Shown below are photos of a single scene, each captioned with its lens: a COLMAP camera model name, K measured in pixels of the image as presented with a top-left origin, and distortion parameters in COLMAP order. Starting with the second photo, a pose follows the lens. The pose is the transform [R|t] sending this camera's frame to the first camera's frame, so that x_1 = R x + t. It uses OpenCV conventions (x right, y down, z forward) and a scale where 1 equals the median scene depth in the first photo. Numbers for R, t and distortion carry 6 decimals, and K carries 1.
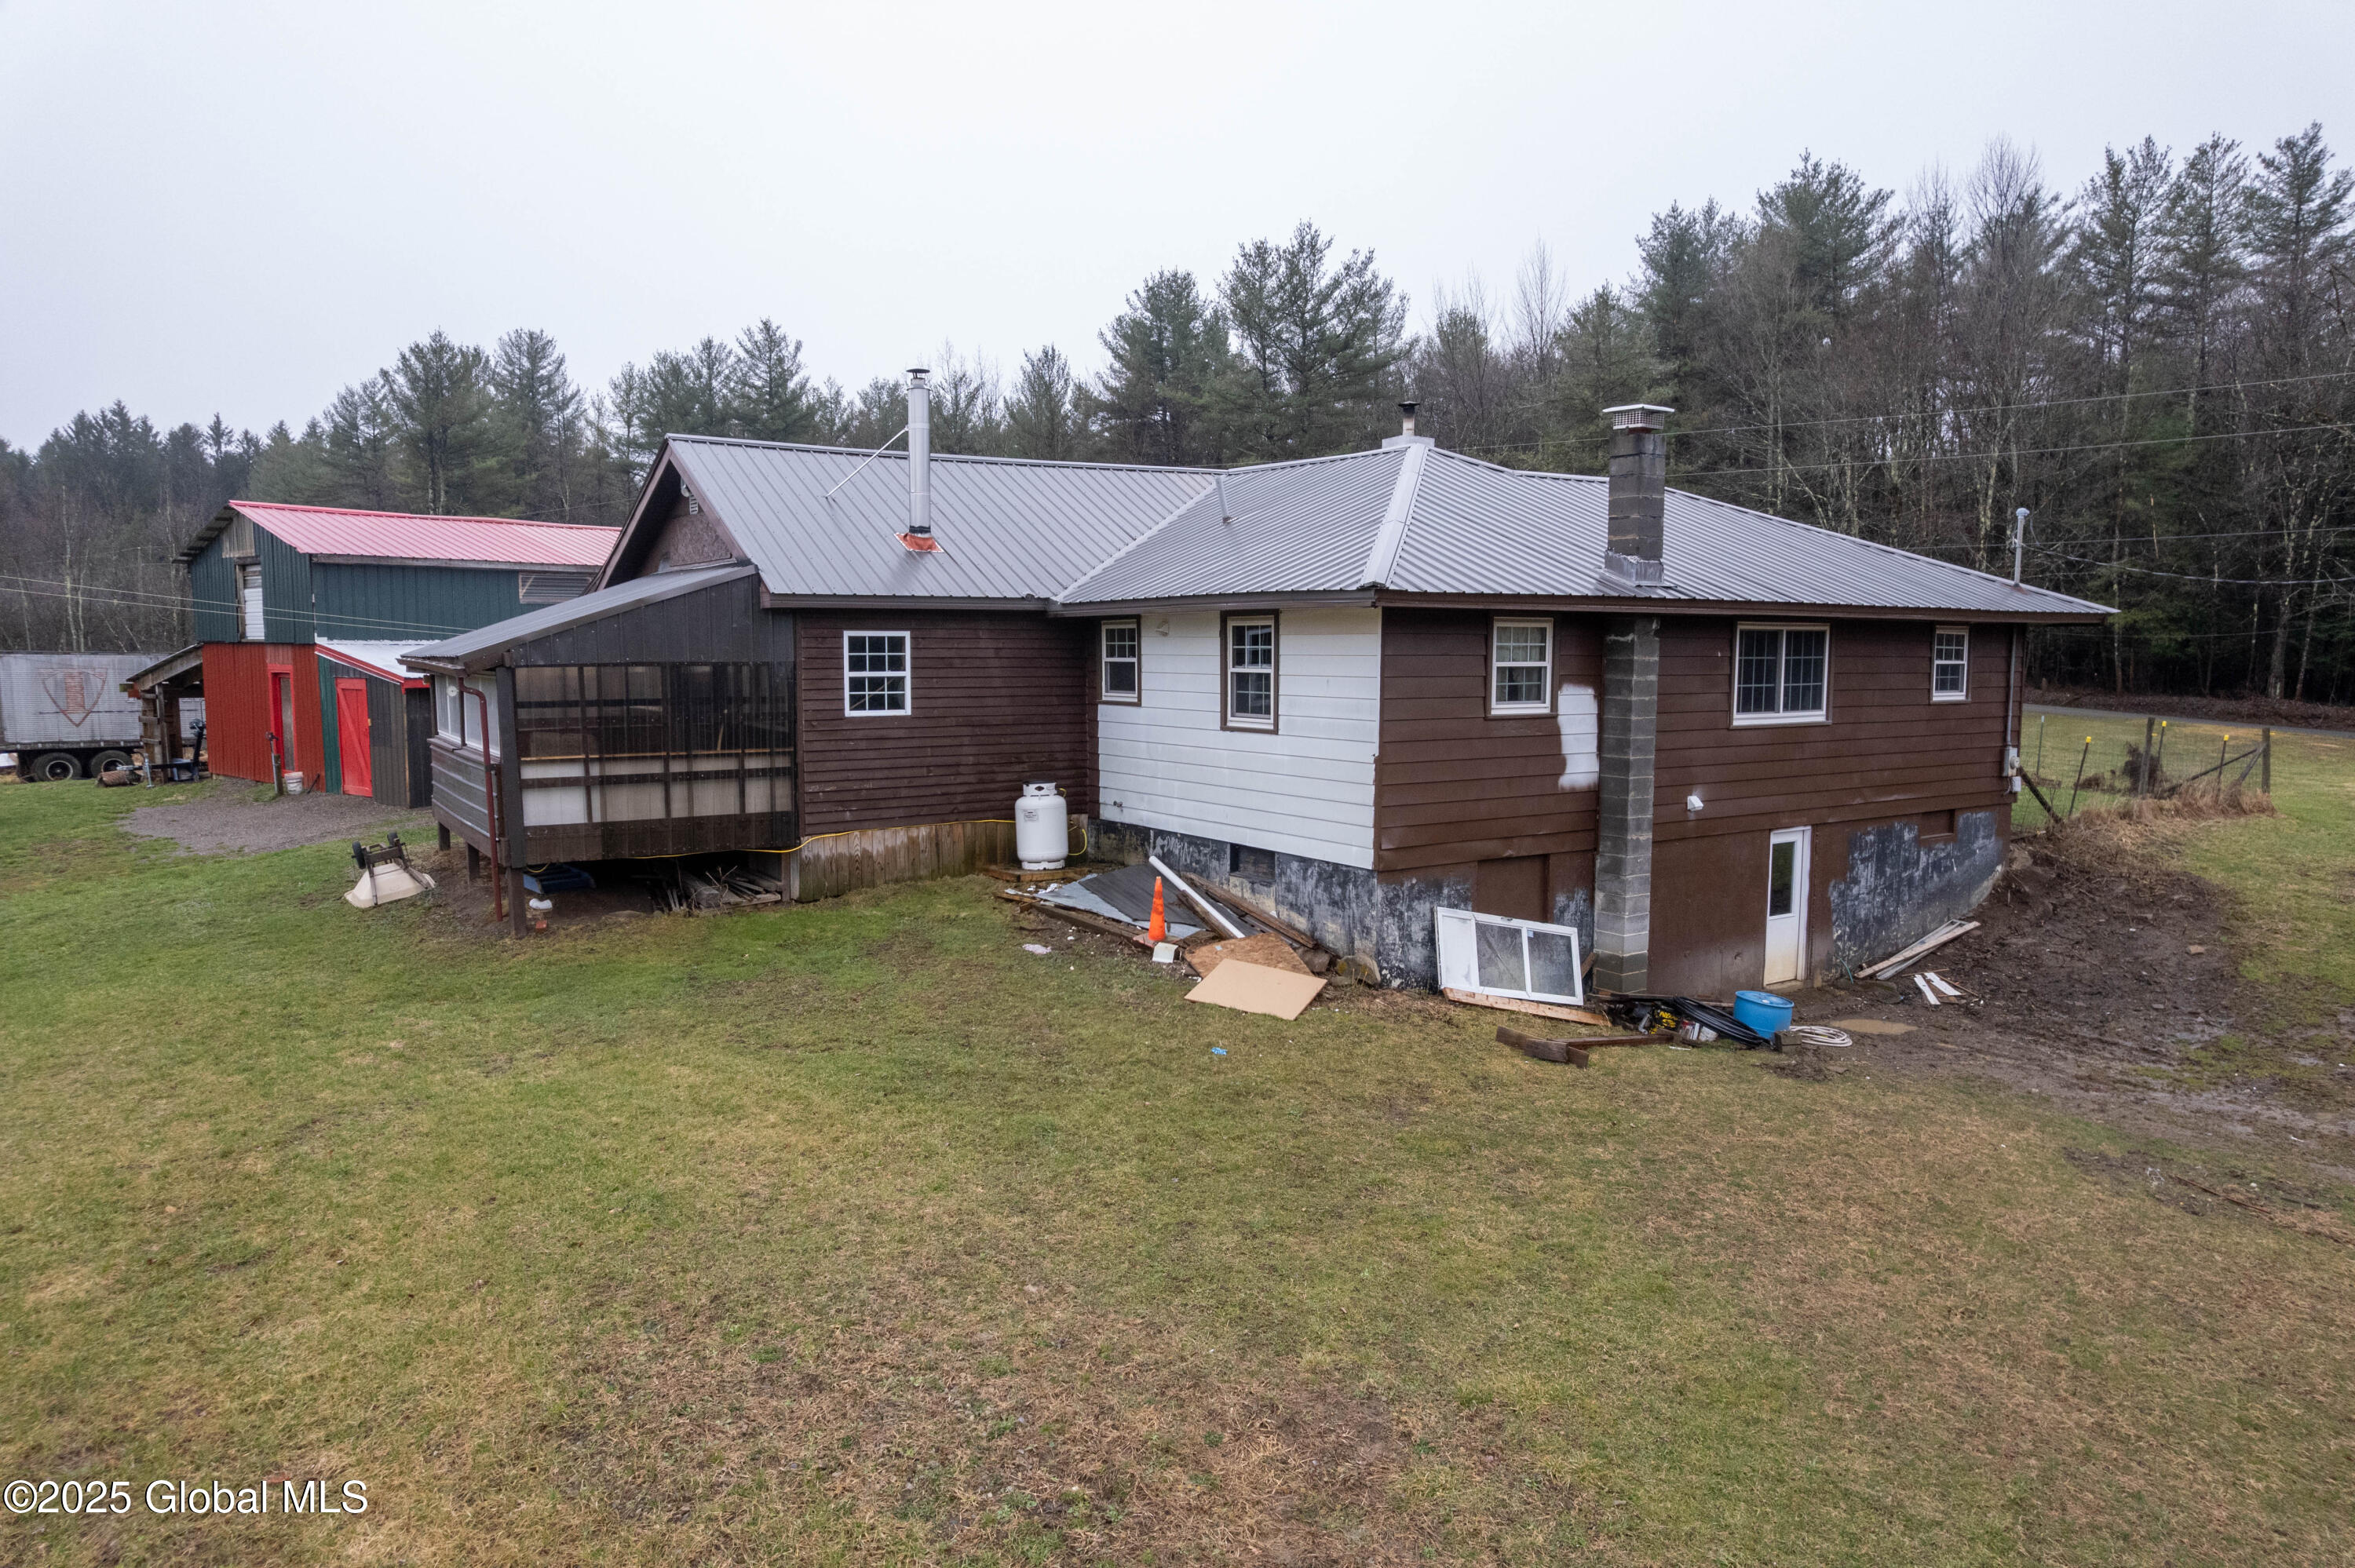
lens RADIAL K [[1517.4, 0, 1177.5], [0, 1517.4, 784.0], [0, 0, 1]] dist [-0.063300, 0.050672]
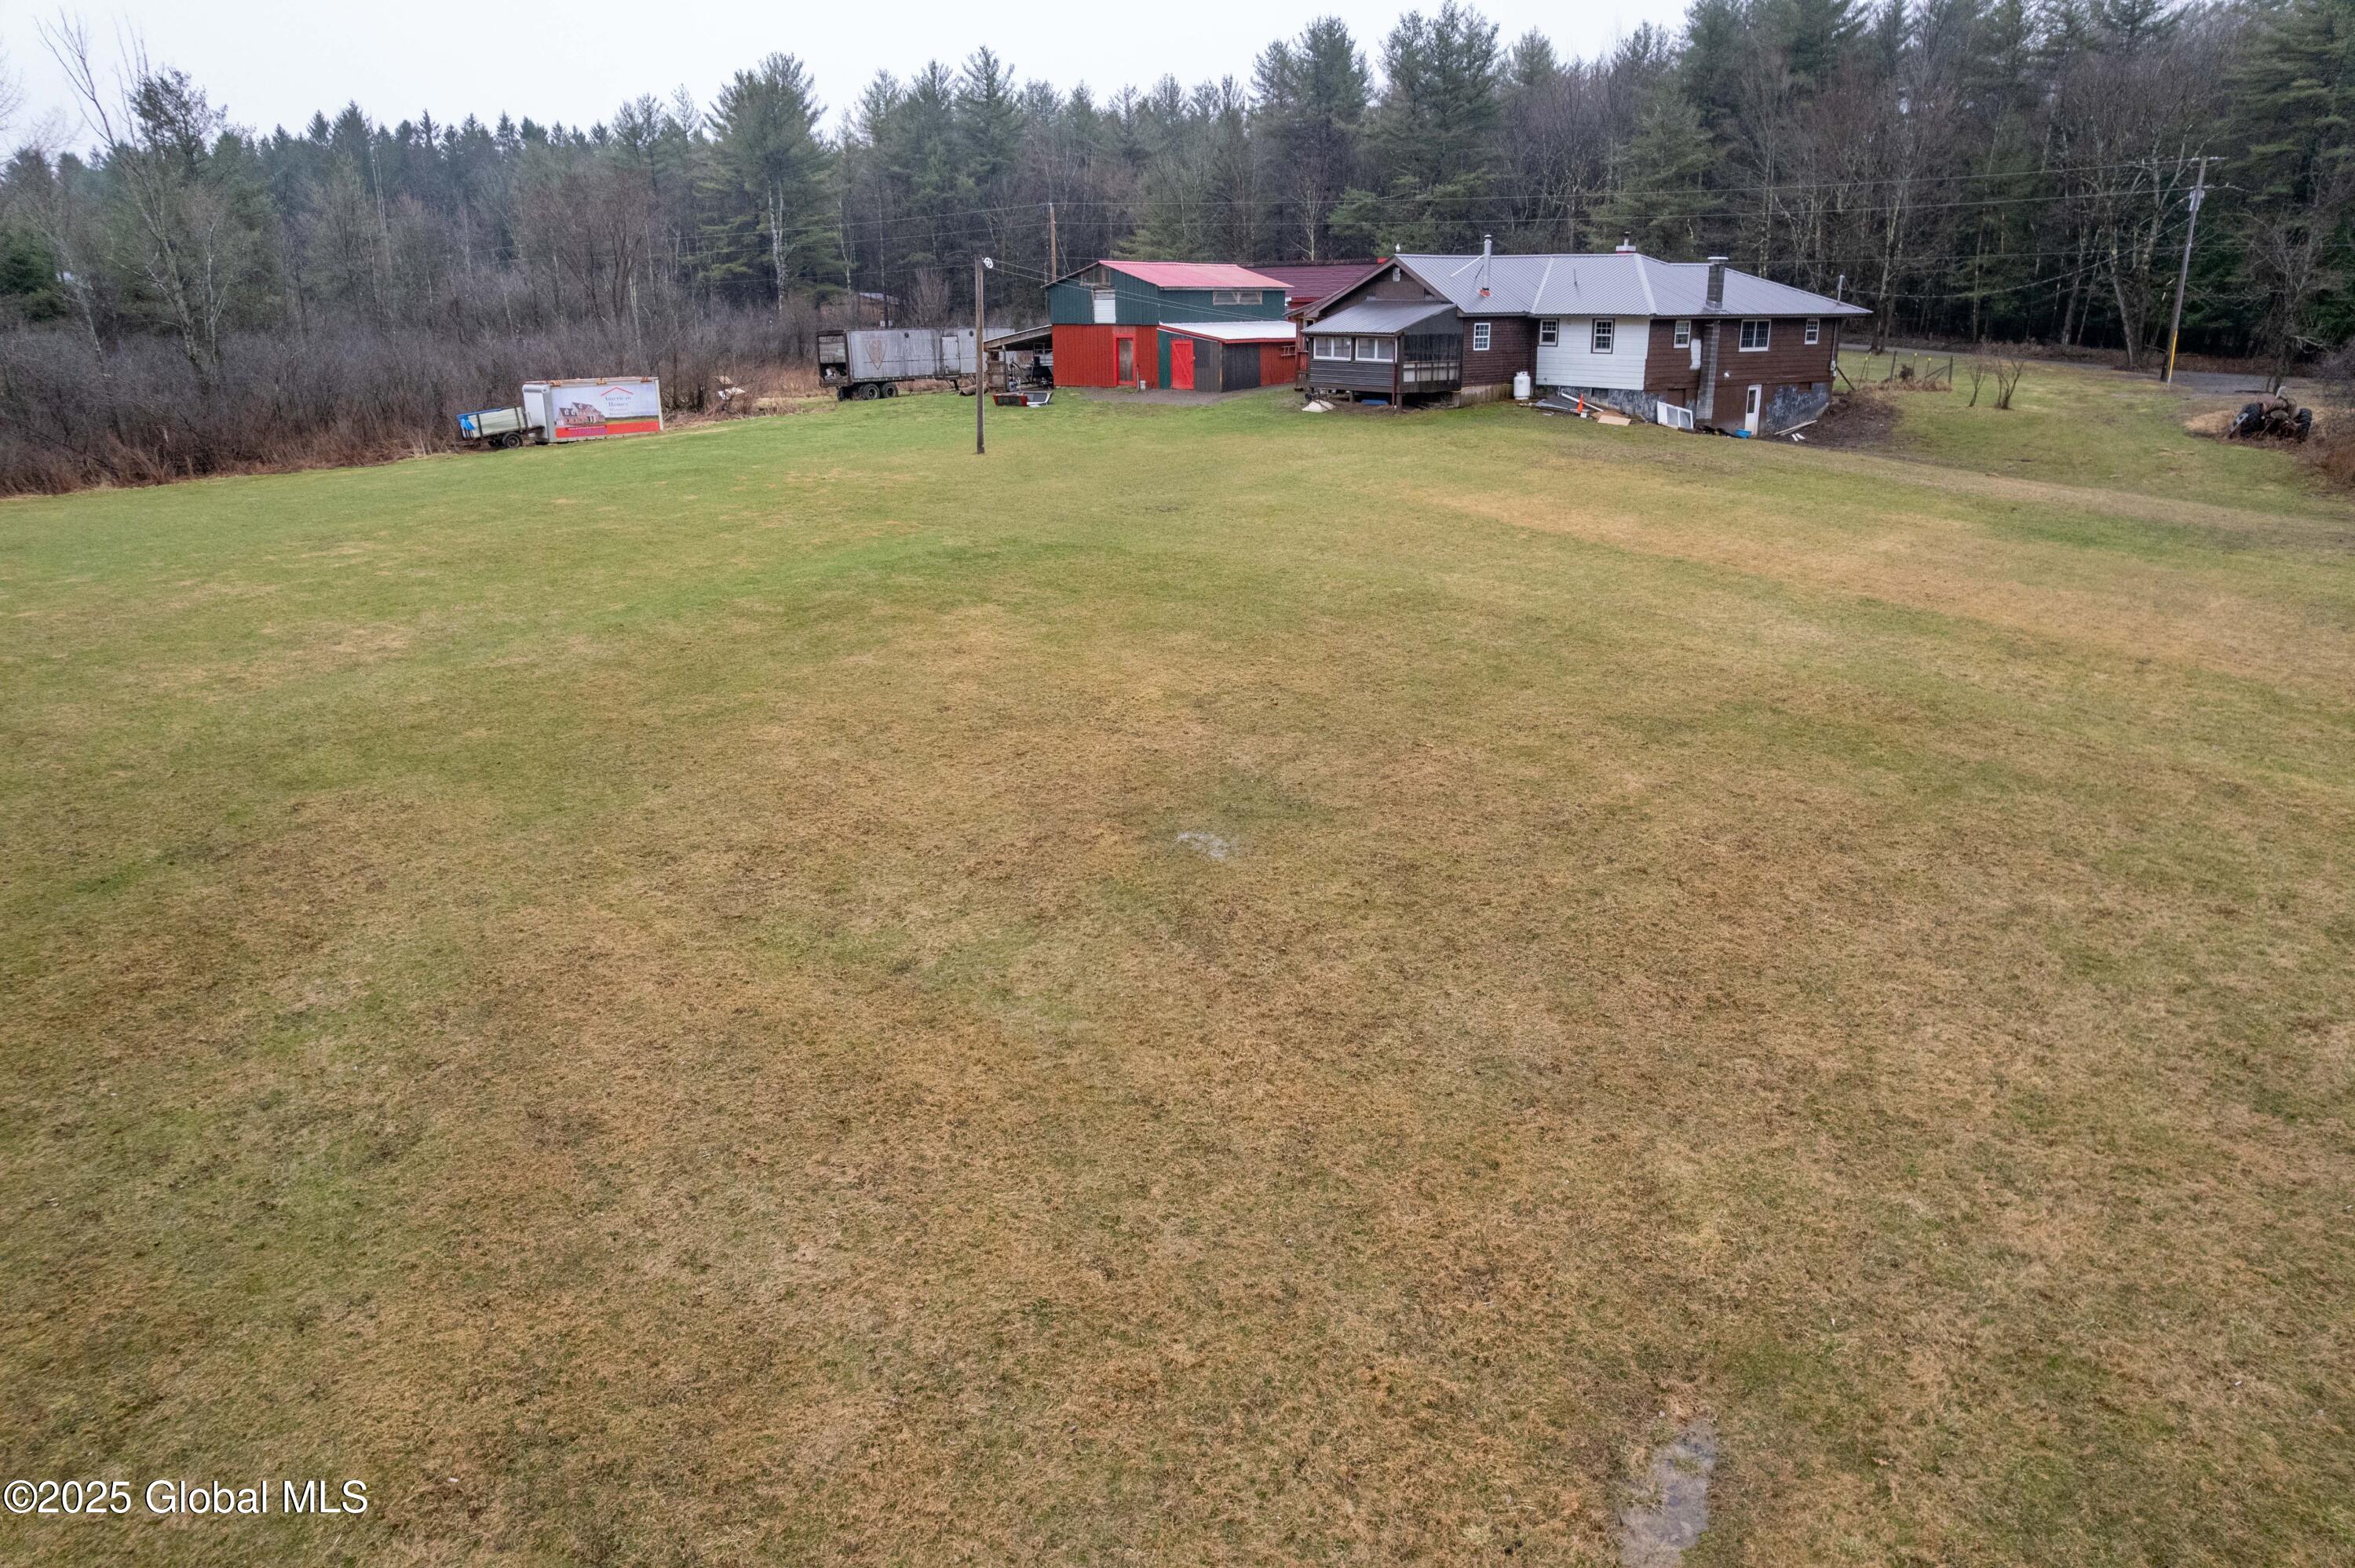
lens RADIAL K [[1517.4, 0, 1177.5], [0, 1517.4, 784.0], [0, 0, 1]] dist [-0.063300, 0.050672]
pose [[0.999812, -0.016245, 0.010573, -0.863758], [0.013556, 0.975936, 0.217634, 0.145939], [-0.013854, -0.217450, 0.975973, -2.269990]]
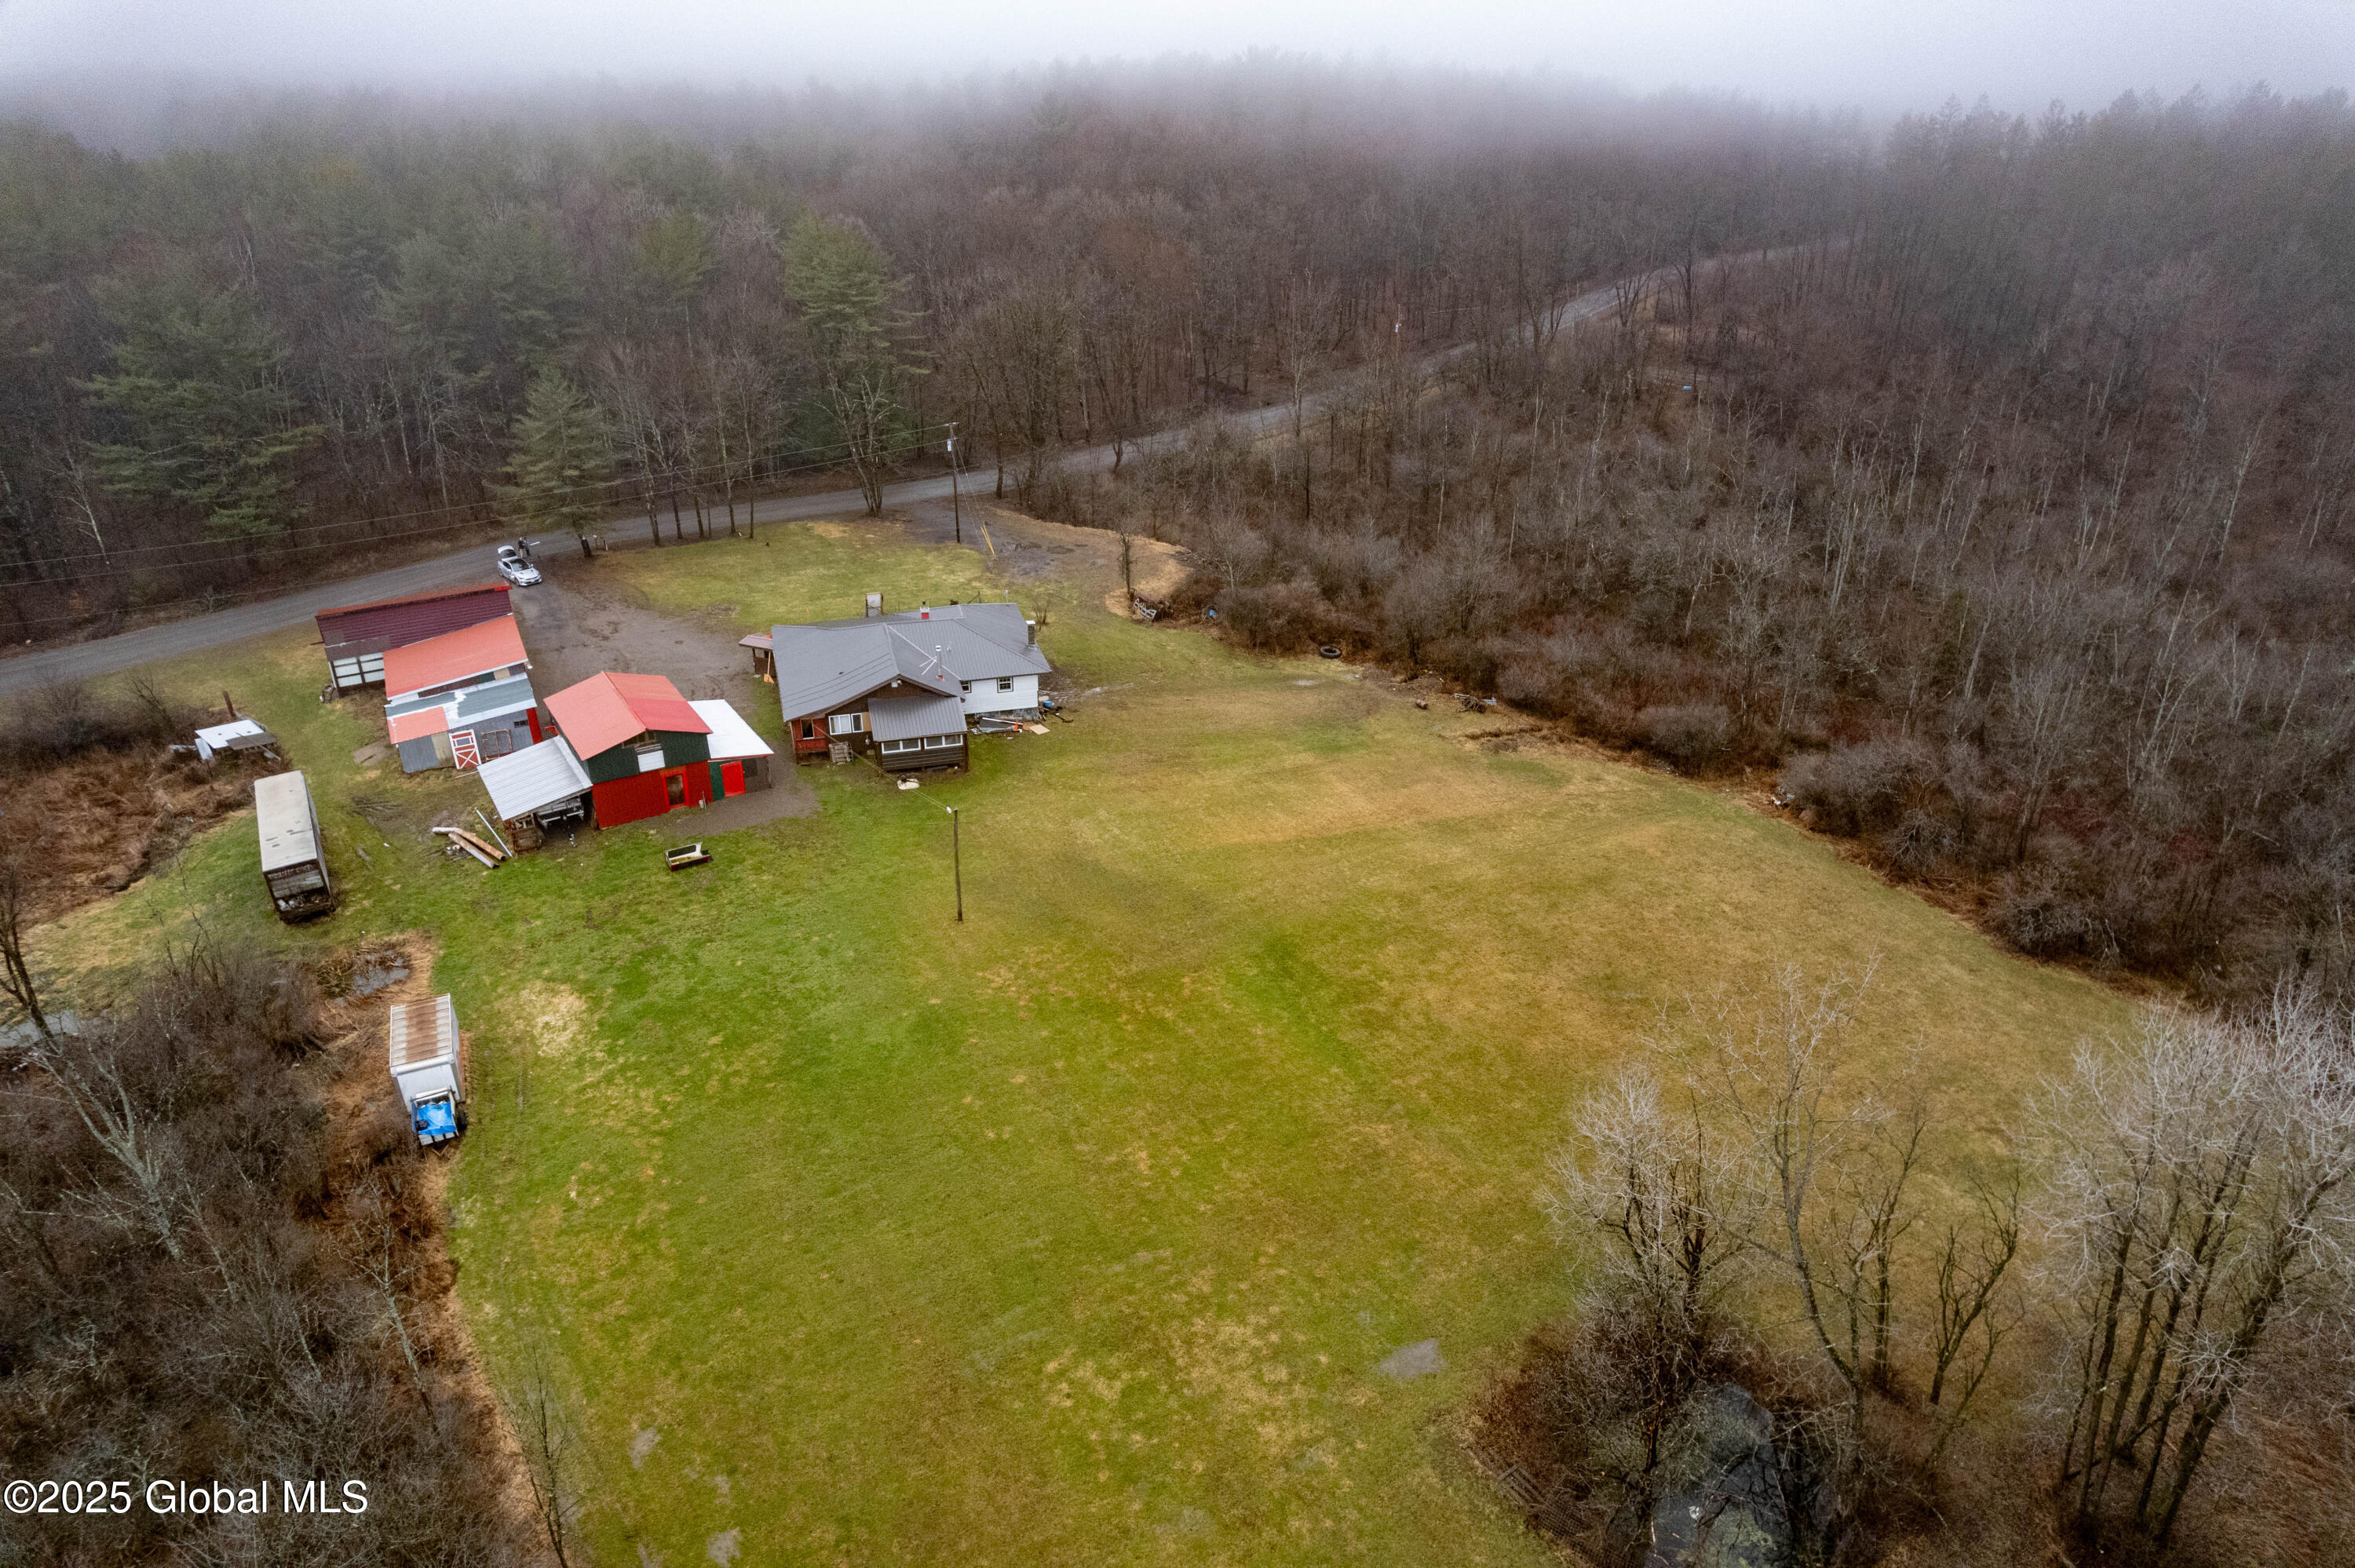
lens RADIAL K [[1517.4, 0, 1177.5], [0, 1517.4, 784.0], [0, 0, 1]] dist [-0.063300, 0.050672]
pose [[0.307797, -0.415844, 0.855765, -4.435151], [0.087350, 0.907983, 0.409801, -1.856116], [-0.947434, -0.051385, 0.315798, -1.371456]]
